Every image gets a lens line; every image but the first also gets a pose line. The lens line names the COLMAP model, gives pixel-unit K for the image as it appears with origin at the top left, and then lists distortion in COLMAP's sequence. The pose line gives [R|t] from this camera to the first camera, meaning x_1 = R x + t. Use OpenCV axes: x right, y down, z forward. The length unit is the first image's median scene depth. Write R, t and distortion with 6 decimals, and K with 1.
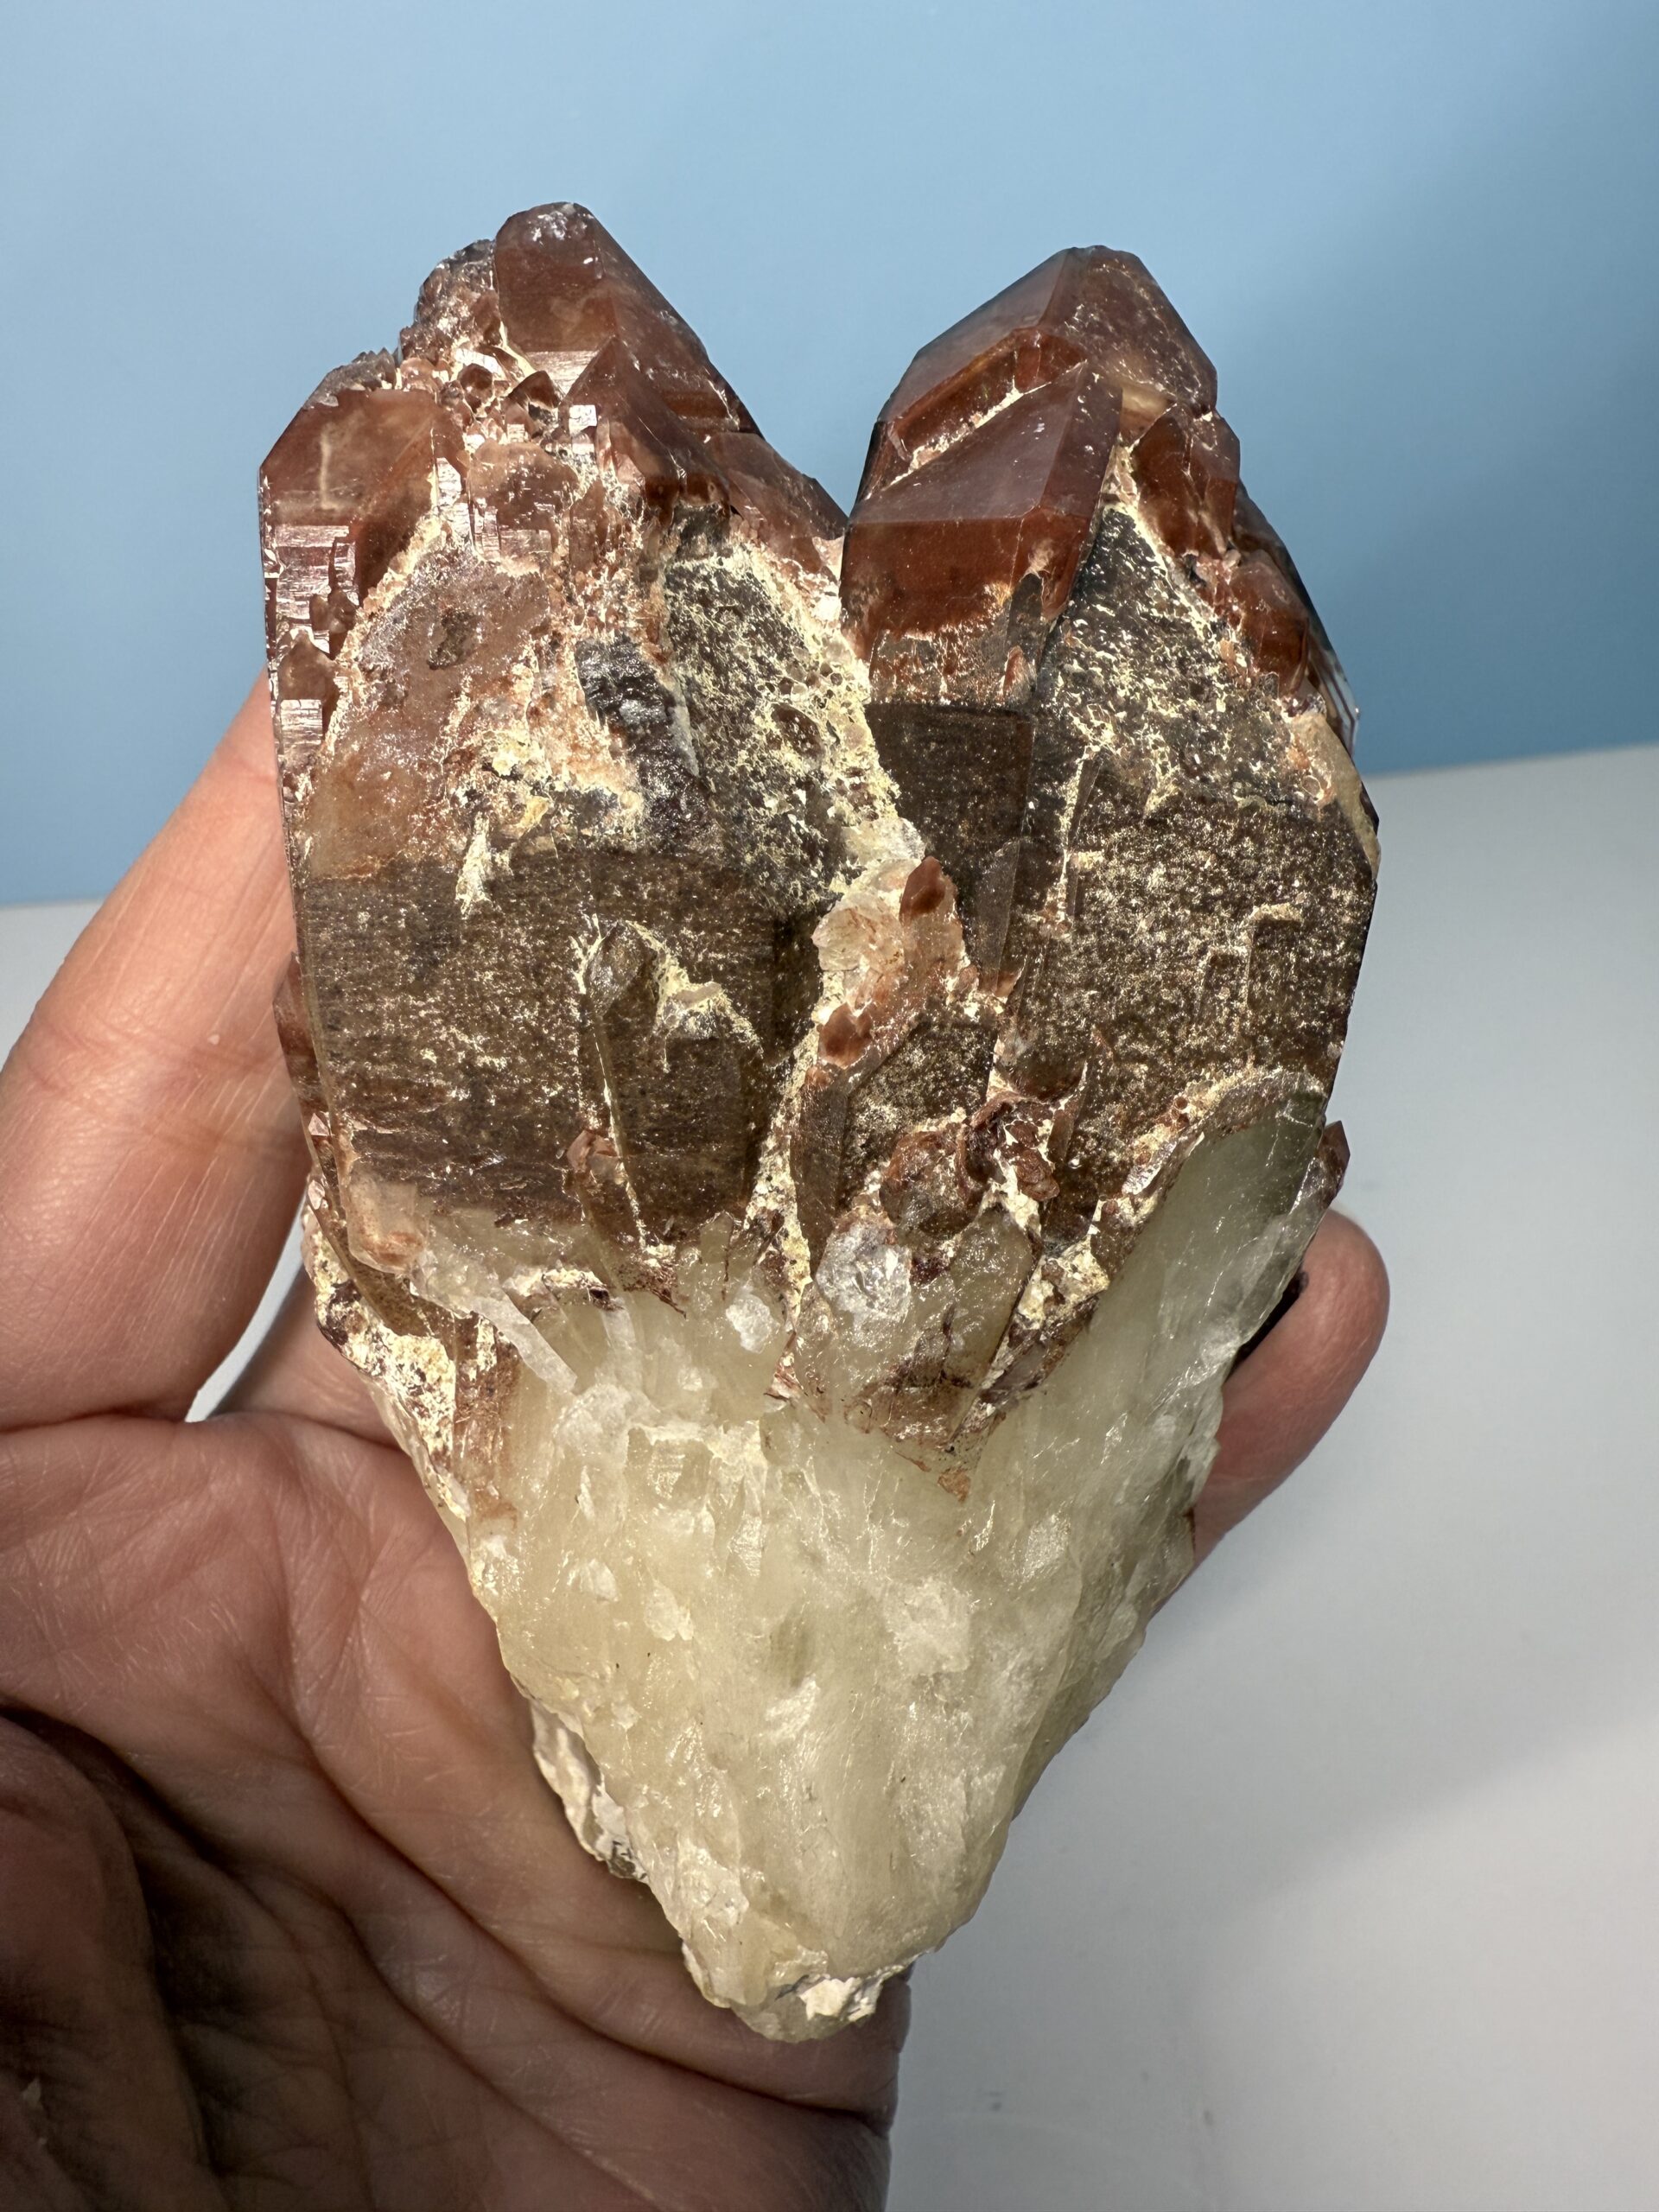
lens RADIAL K [[1529.5, 0, 778.0], [0, 1529.5, 1104.2], [0, 0, 1]] dist [0.050725, -0.011993]
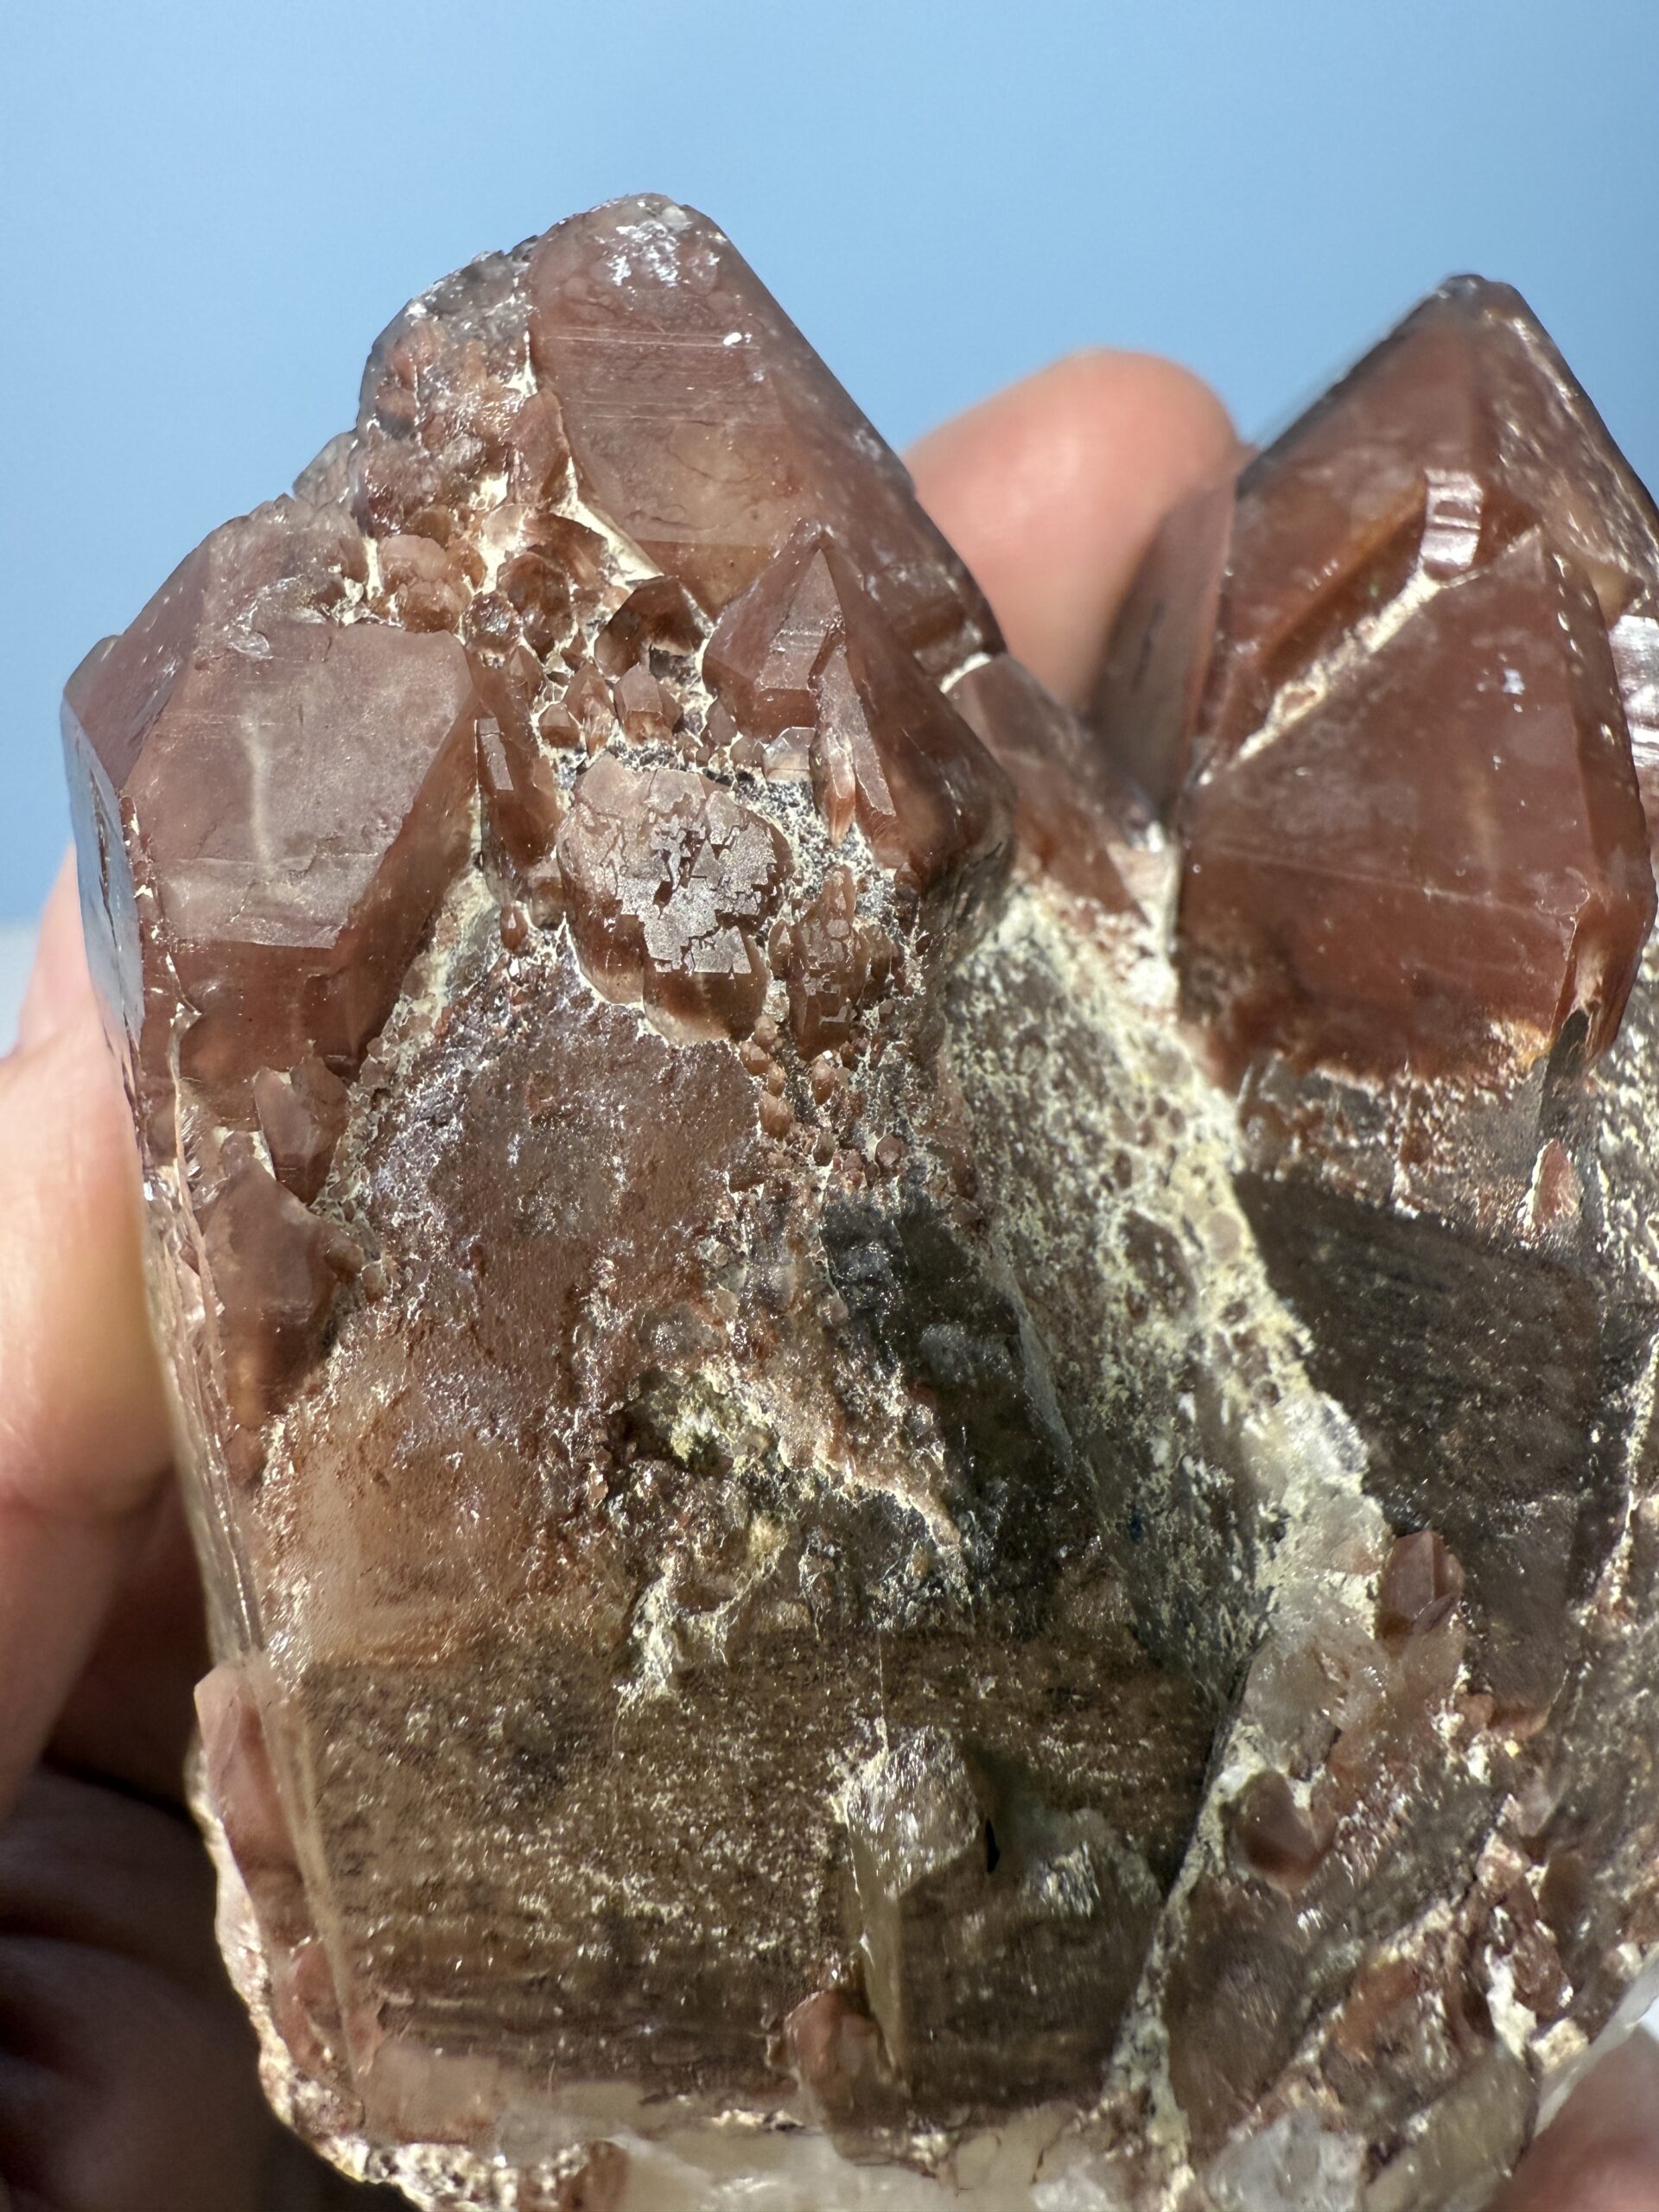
lens RADIAL K [[1529.5, 0, 761.4], [0, 1529.5, 1058.6], [0, 0, 1]] dist [0.050725, -0.011993]
pose [[0.981034, -0.046051, 0.188285, -0.240841], [0.015797, 0.987132, 0.159125, -0.420439], [-0.193190, -0.153133, 0.969138, 0.495765]]
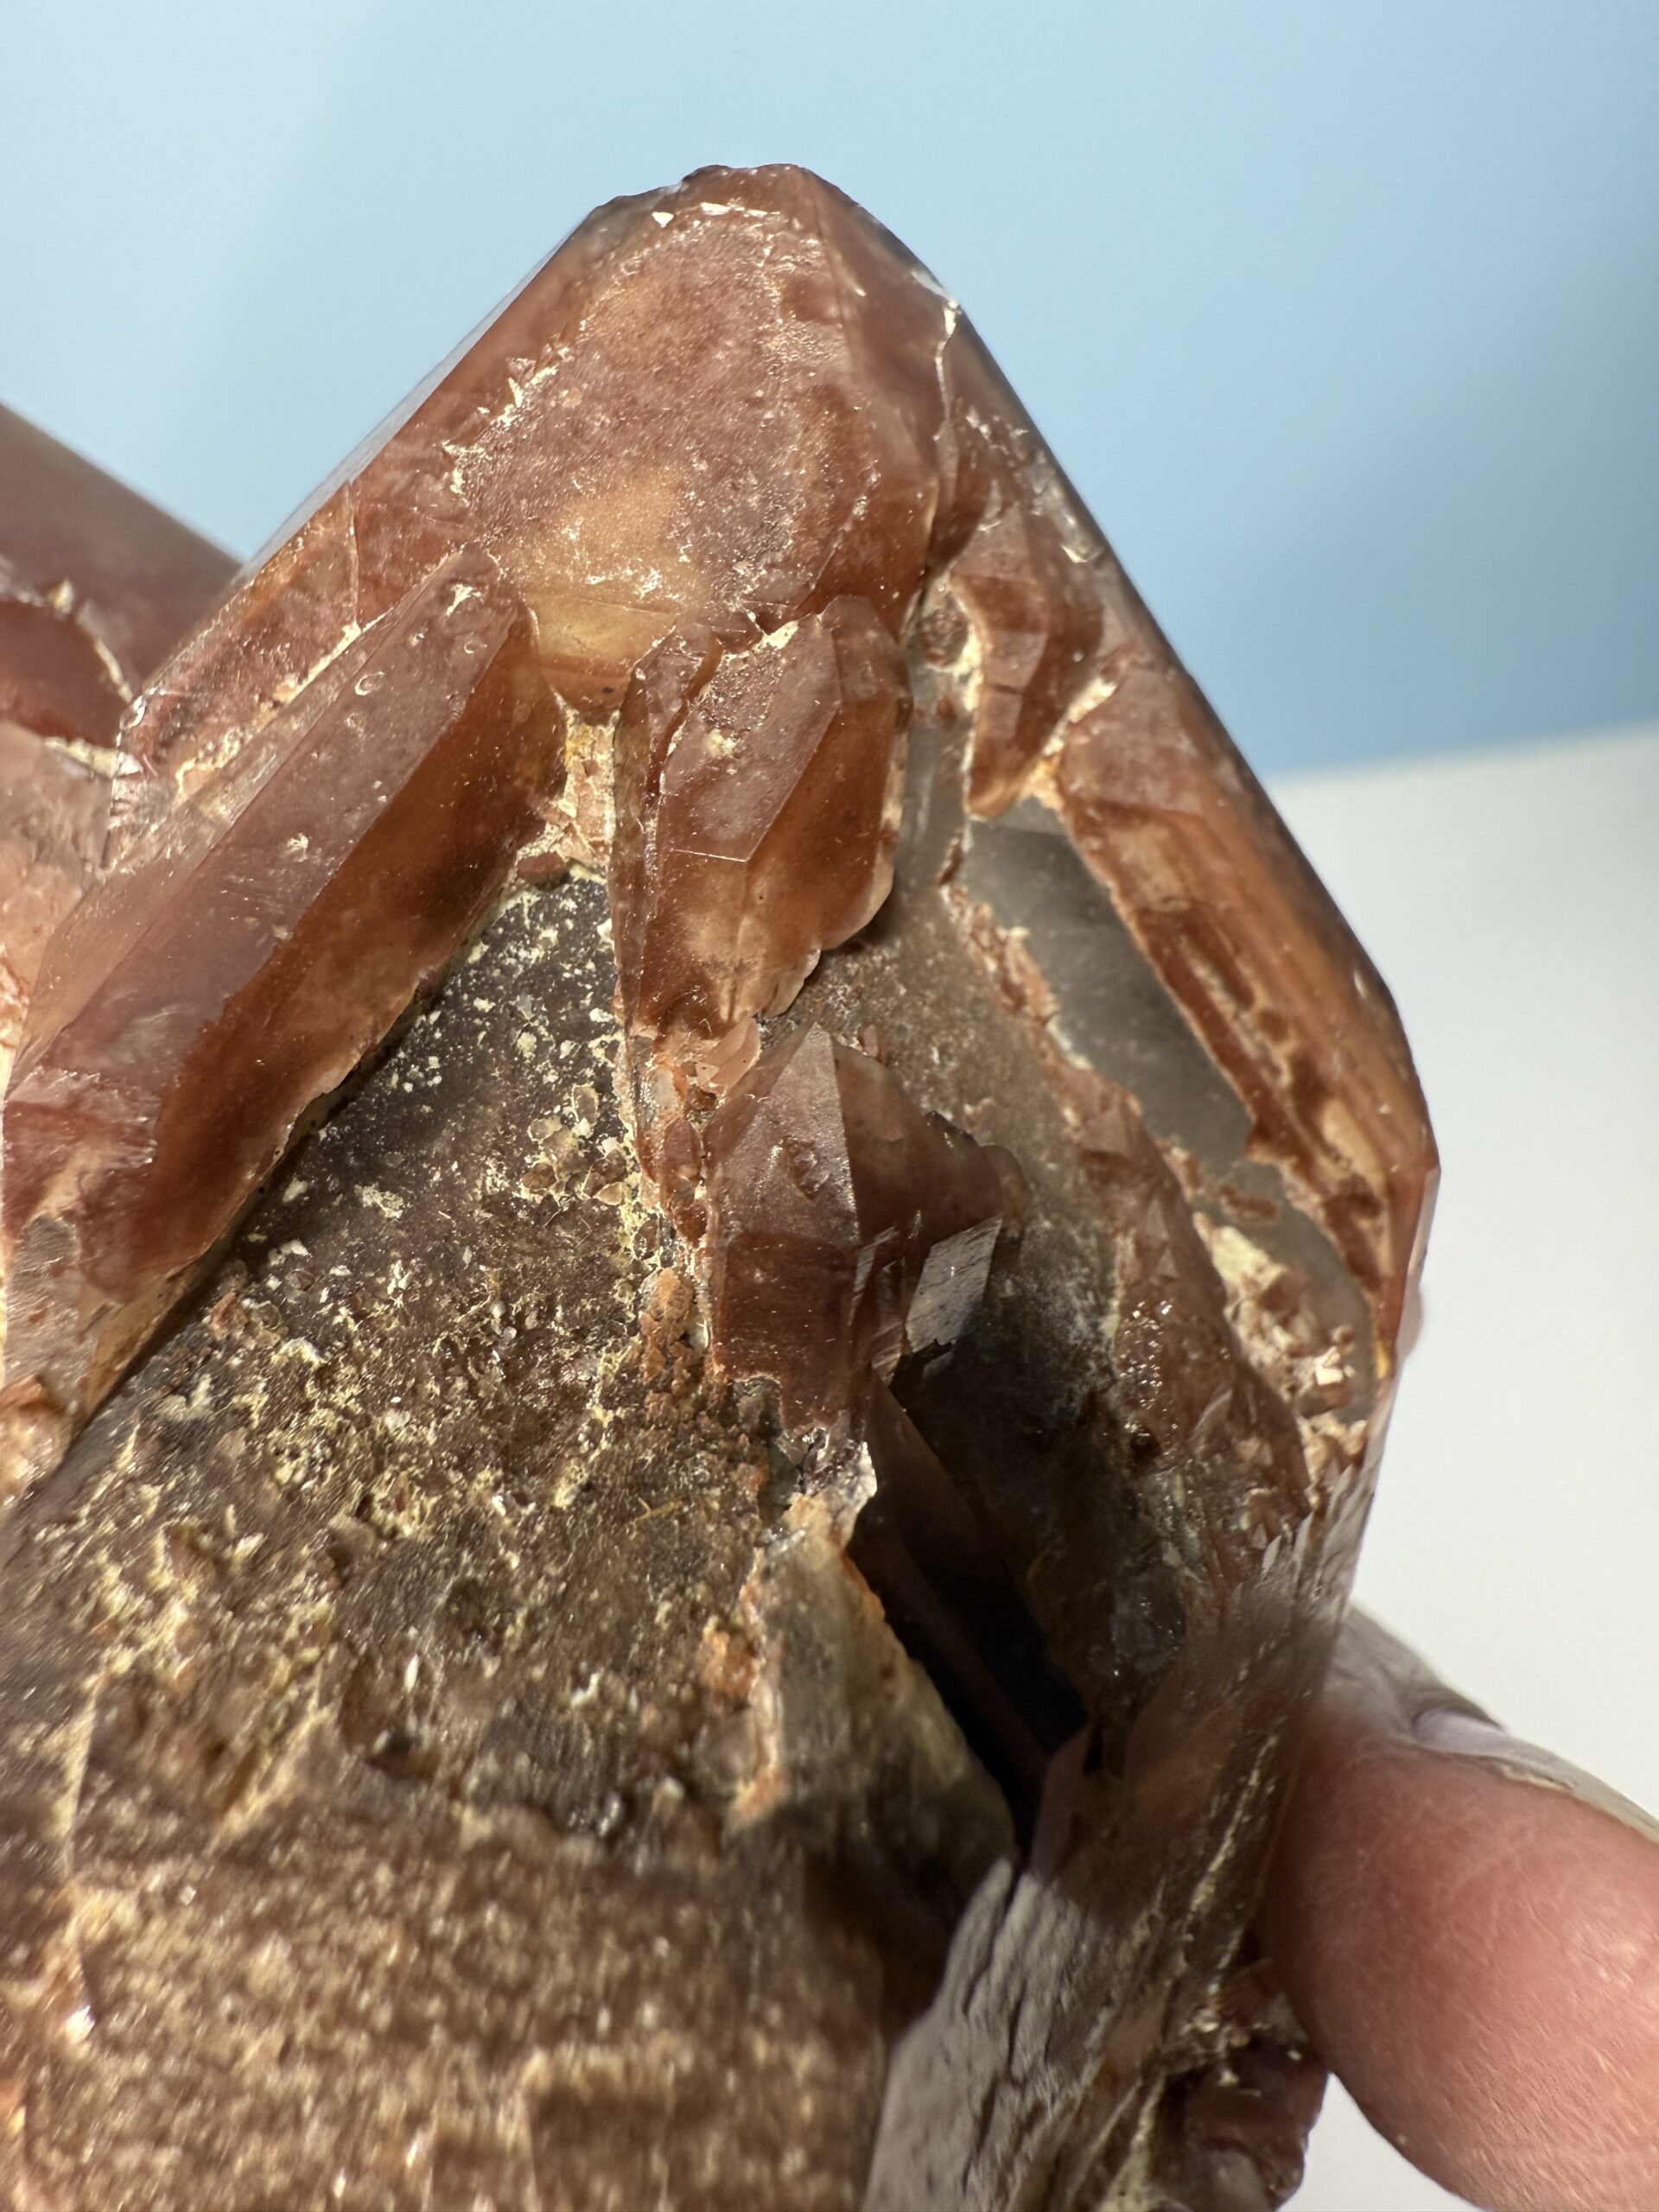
lens RADIAL K [[1529.5, 0, 824.5], [0, 1529.5, 1086.0], [0, 0, 1]] dist [0.050725, -0.011993]
pose [[0.878284, 0.087178, -0.470124, 0.552825], [-0.003698, 0.984447, 0.175643, -0.454257], [0.478125, -0.152526, 0.864947, 0.732029]]
